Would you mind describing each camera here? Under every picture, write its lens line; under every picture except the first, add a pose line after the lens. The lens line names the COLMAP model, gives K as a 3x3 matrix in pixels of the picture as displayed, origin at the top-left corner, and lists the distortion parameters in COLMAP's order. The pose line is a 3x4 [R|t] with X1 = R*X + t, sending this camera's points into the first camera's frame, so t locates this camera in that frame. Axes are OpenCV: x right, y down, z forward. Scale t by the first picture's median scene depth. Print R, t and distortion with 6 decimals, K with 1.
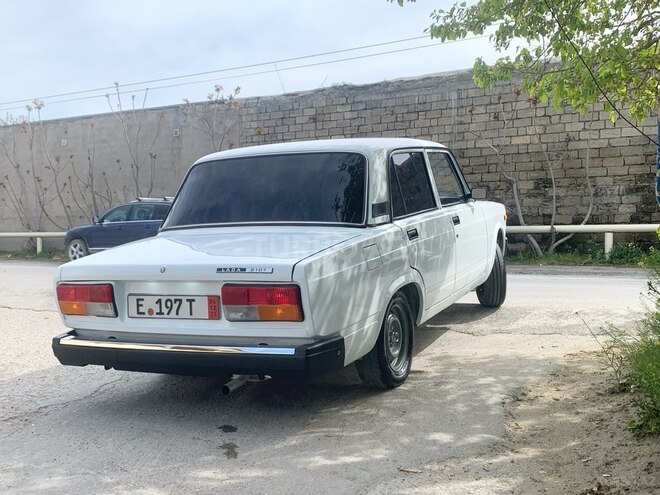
lens RADIAL K [[677.9, 0, 332.5], [0, 677.9, 252.0], [0, 0, 1]] dist [0.017295, 0.000000]
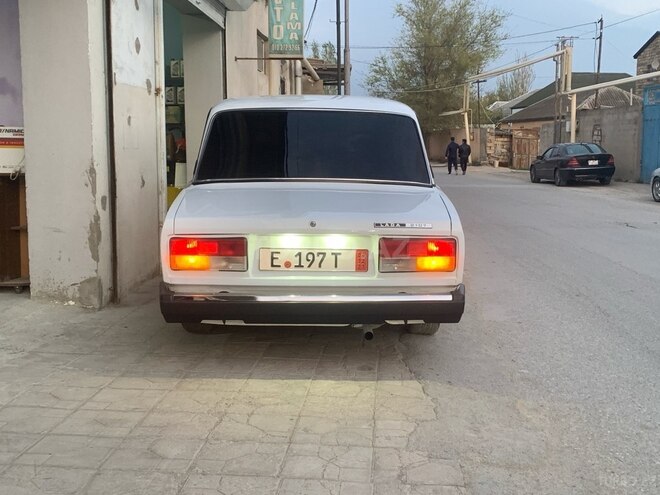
lens RADIAL K [[769.5, 0, 330.3], [0, 769.5, 243.8], [0, 0, 1]] dist [0.068521, 0.000000]
pose [[0.900591, 0.003455, 0.434654, -0.707893], [-0.025060, 0.998718, 0.043986, 0.004320], [-0.433945, -0.050506, 0.899523, -0.061889]]
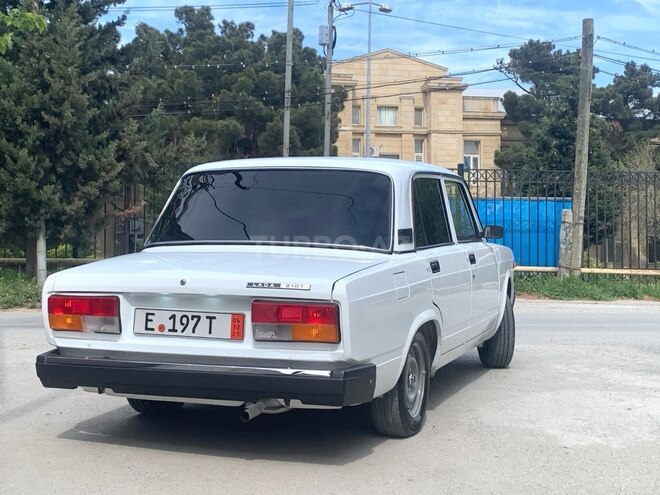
lens RADIAL K [[929.1, 0, 326.9], [0, 929.1, 246.1], [0, 0, 1]] dist [0.015059, 0.000000]
pose [[0.993611, 0.066652, 0.091072, -0.167859], [-0.059366, 0.994985, -0.080504, 0.065160], [-0.095981, 0.074583, 0.992585, -0.264175]]
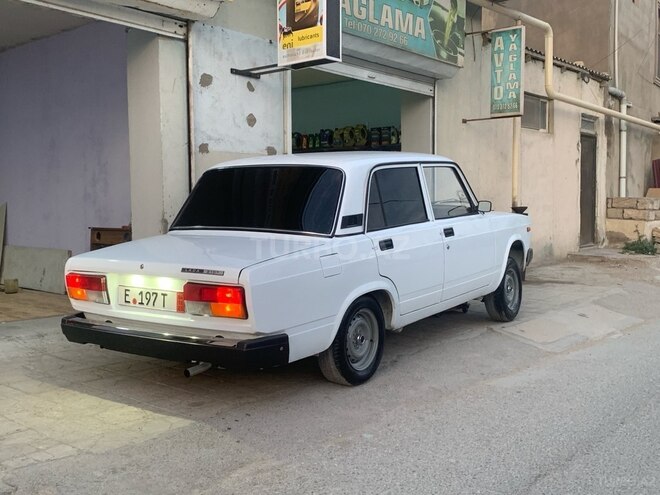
lens RADIAL K [[677.9, 0, 331.6], [0, 677.9, 248.4], [0, 0, 1]] dist [0.017295, 0.000000]
pose [[0.986461, 0.054236, -0.154768, 0.239567], [-0.053455, 0.998528, 0.009205, -0.031467], [0.155039, -0.000808, 0.987908, -0.096894]]
